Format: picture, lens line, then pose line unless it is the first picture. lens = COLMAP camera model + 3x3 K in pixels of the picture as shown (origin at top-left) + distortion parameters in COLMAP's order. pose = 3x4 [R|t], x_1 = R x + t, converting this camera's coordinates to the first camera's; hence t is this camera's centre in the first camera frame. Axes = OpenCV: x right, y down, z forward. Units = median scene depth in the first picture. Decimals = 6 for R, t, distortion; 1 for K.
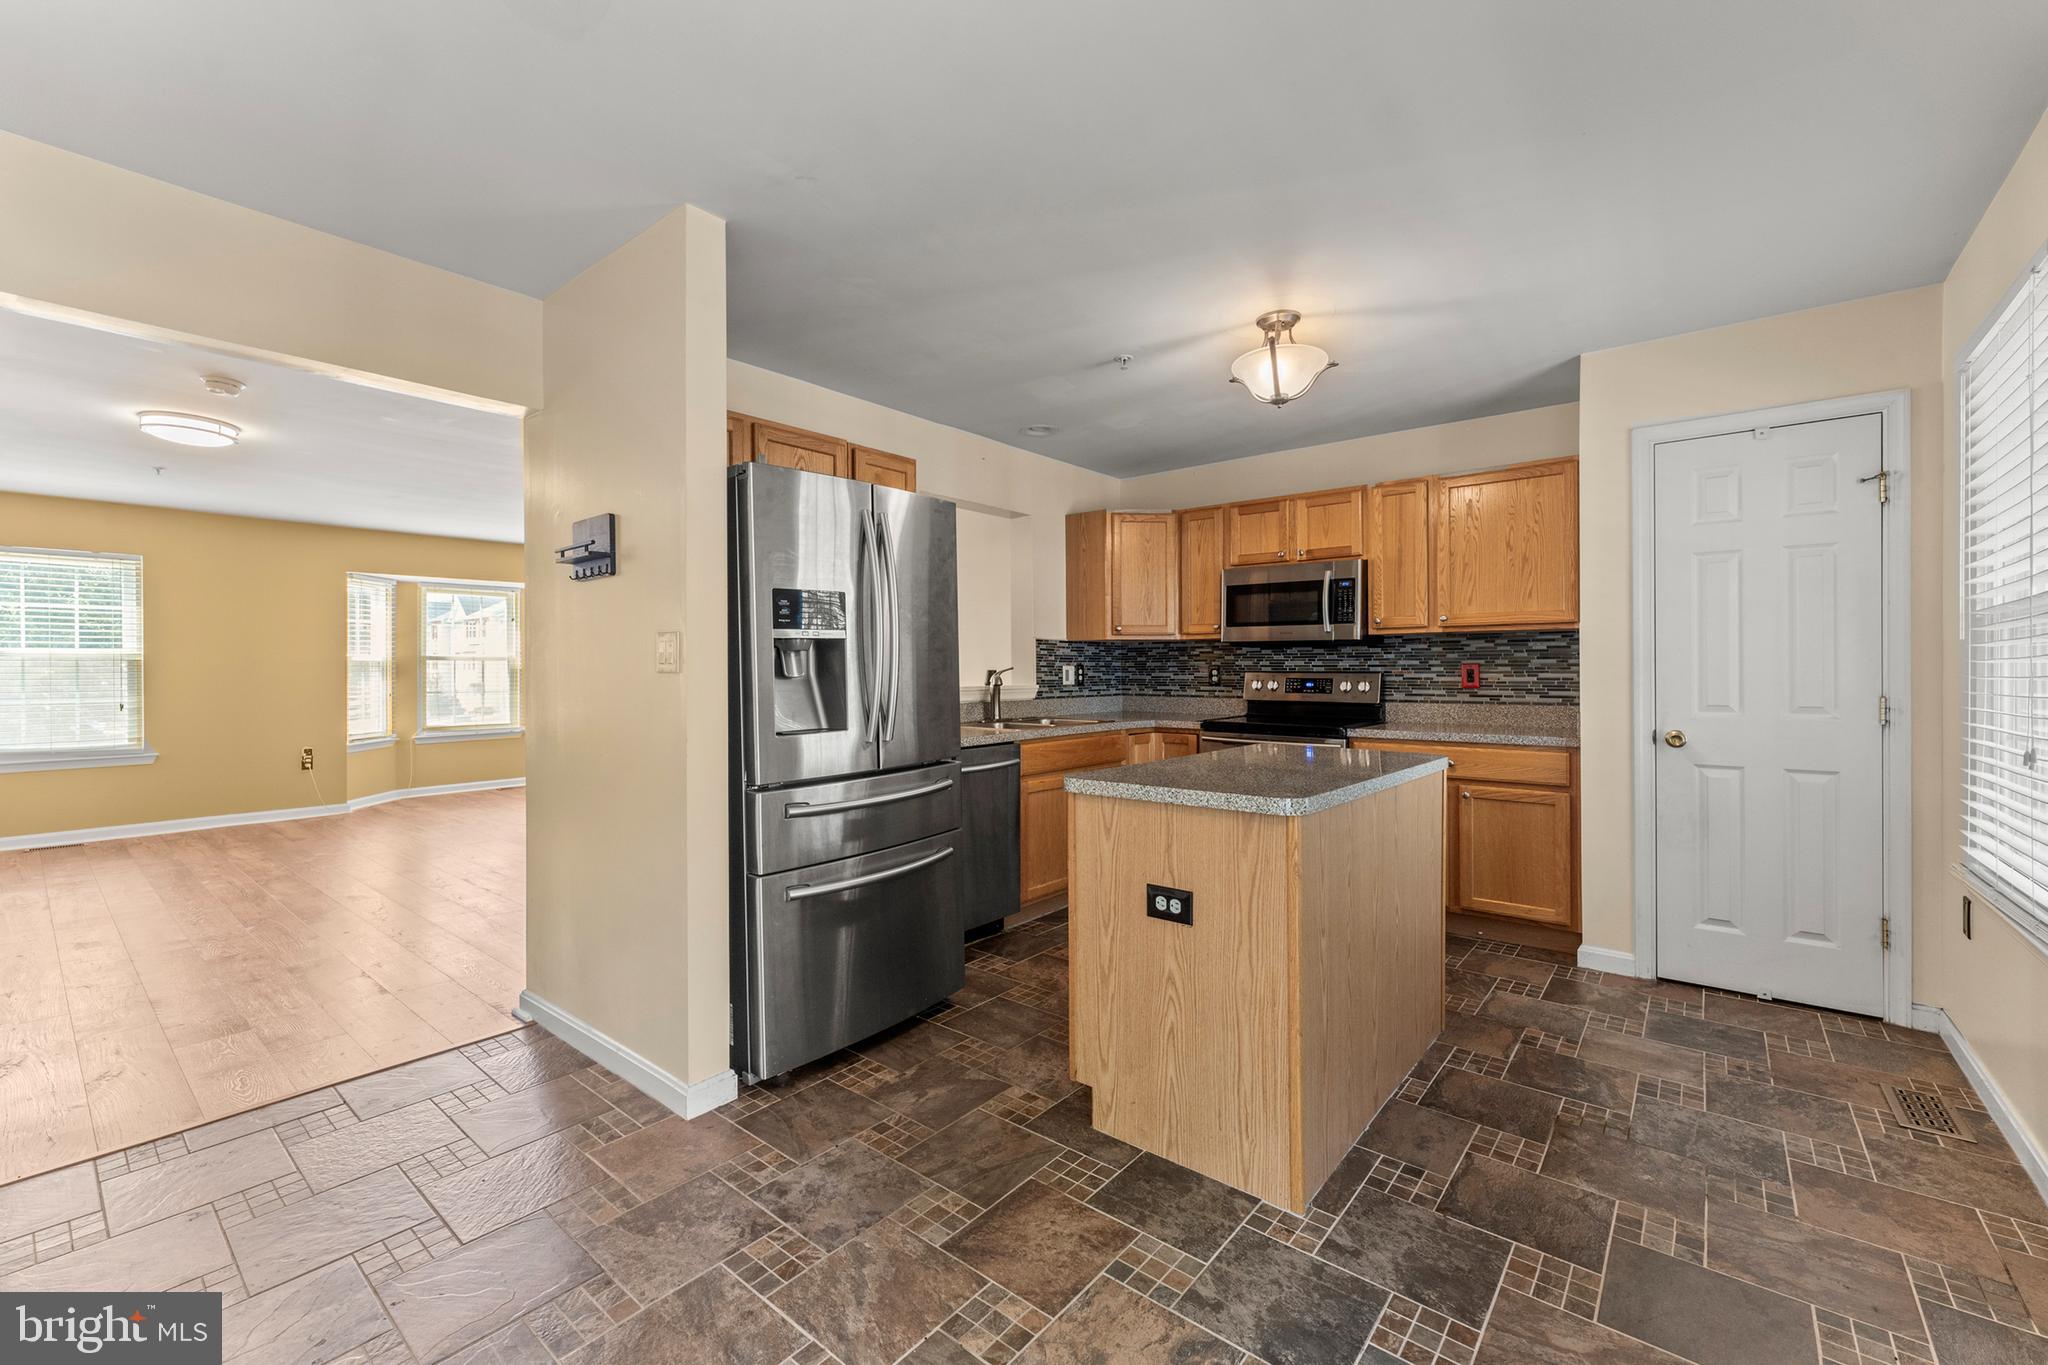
lens RADIAL K [[838.4, 0, 1021.0], [0, 838.4, 673.3], [0, 0, 1]] dist [0.002918, -0.000276]
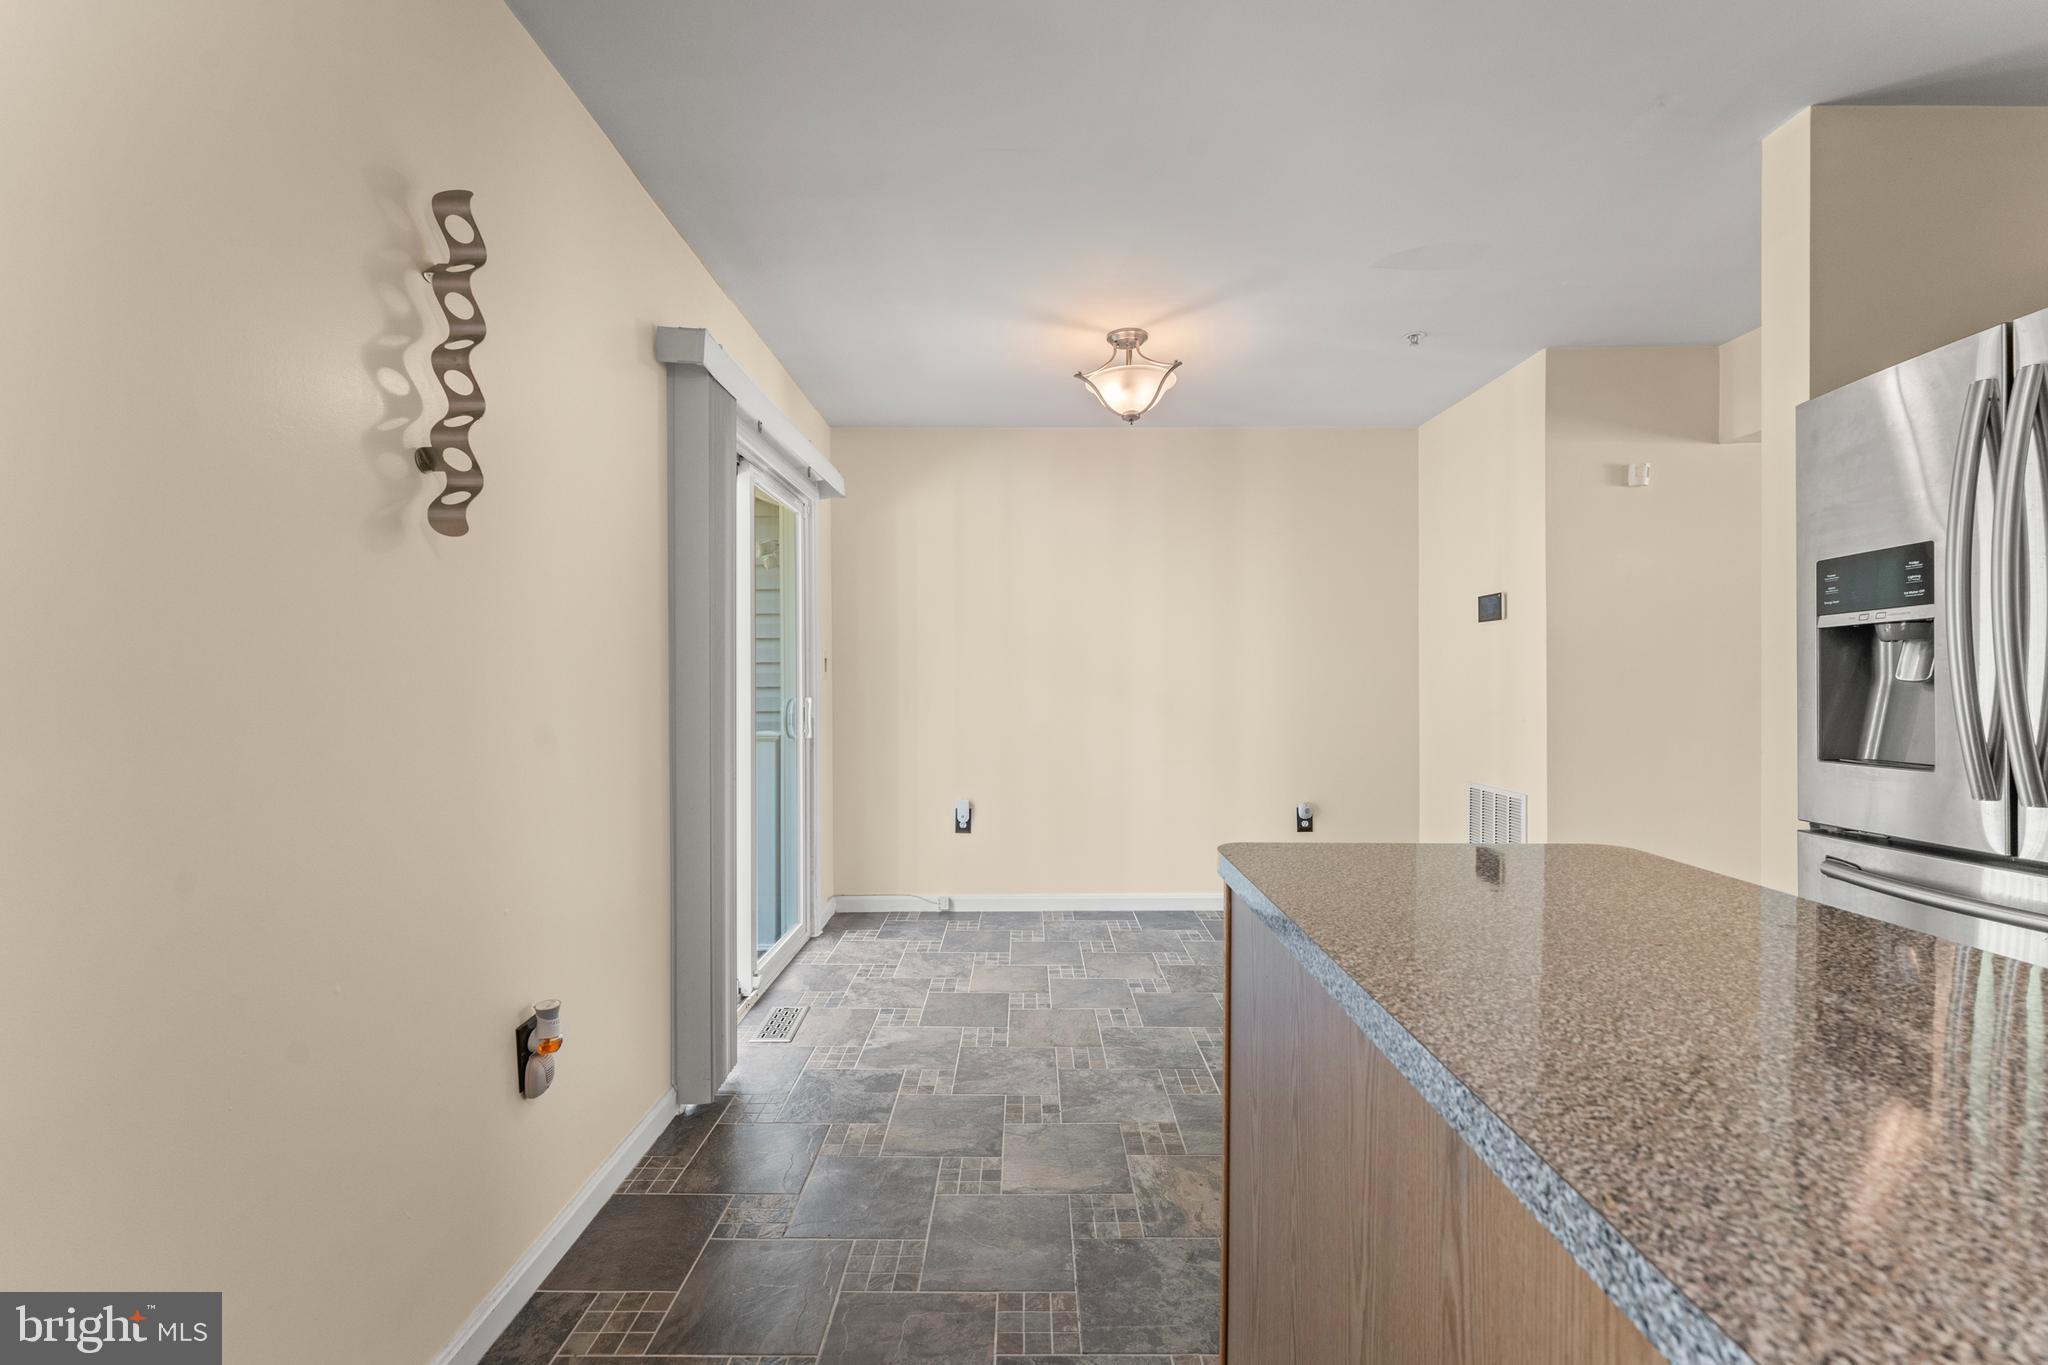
lens RADIAL K [[838.4, 0, 1018.5], [0, 838.4, 686.2], [0, 0, 1]] dist [0.002918, -0.000276]
pose [[-0.775297, 0.008690, -0.631537, 0.749591], [0.003736, 0.999951, 0.009174, 0.000630], [0.631586, 0.004753, -0.775292, 1.167573]]
